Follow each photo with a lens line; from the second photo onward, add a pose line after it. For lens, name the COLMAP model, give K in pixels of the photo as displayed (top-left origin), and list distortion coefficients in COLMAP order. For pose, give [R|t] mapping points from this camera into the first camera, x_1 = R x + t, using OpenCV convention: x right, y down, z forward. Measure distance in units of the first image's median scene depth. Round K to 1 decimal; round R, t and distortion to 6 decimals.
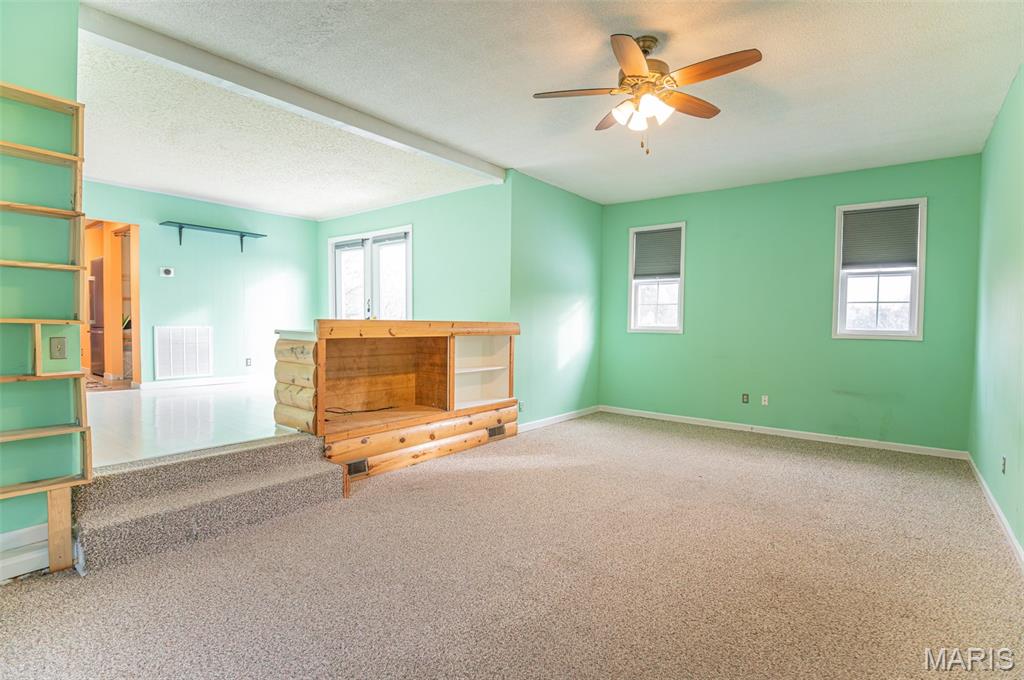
lens RADIAL K [[497.8, 0, 510.1], [0, 497.8, 338.7], [0, 0, 1]] dist [-0.022631, -0.005225]
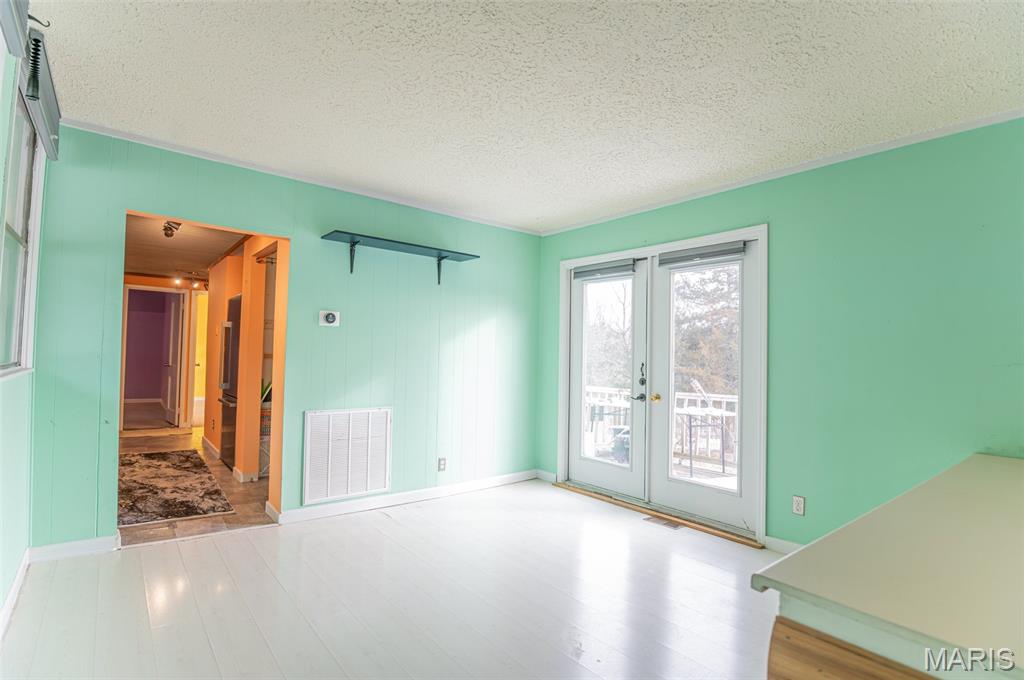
lens RADIAL K [[497.8, 0, 510.1], [0, 497.8, 338.7], [0, 0, 1]] dist [-0.022631, -0.005225]
pose [[0.974174, 0.005217, -0.225740, -0.348099], [-0.020969, 0.997503, -0.067441, -0.074641], [0.224825, 0.070433, 0.971850, 0.466515]]
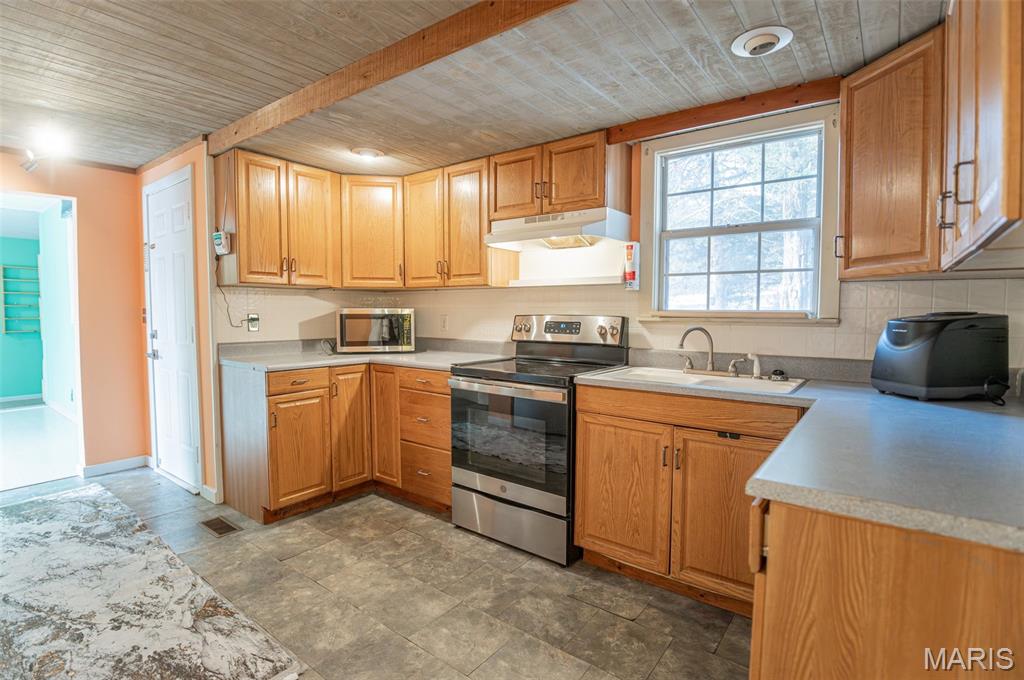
lens RADIAL K [[497.8, 0, 510.1], [0, 497.8, 338.7], [0, 0, 1]] dist [-0.022631, -0.005225]
pose [[-0.999848, -0.015675, -0.007573, -1.281144], [-0.016273, 0.996098, 0.086737, -0.116254], [0.006184, 0.086847, -0.996202, 1.374033]]
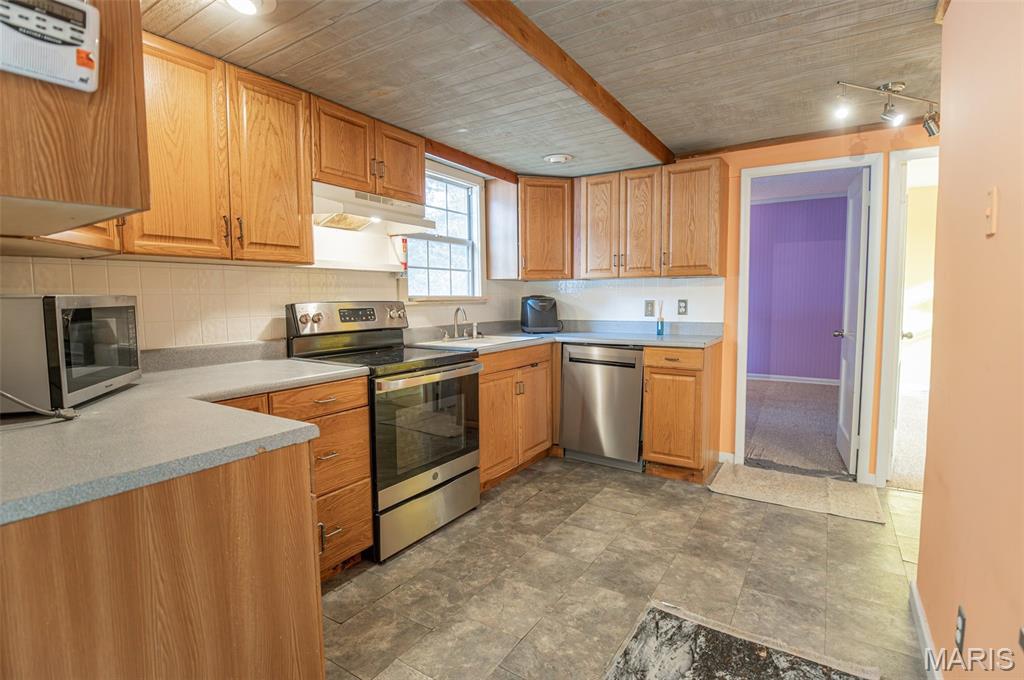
lens RADIAL K [[497.8, 0, 510.1], [0, 497.8, 338.7], [0, 0, 1]] dist [-0.022631, -0.005225]
pose [[0.088393, 0.071902, -0.993487, -0.901423], [-0.021739, 0.997293, 0.070244, -0.100388], [0.995848, 0.015388, 0.089717, 1.020107]]
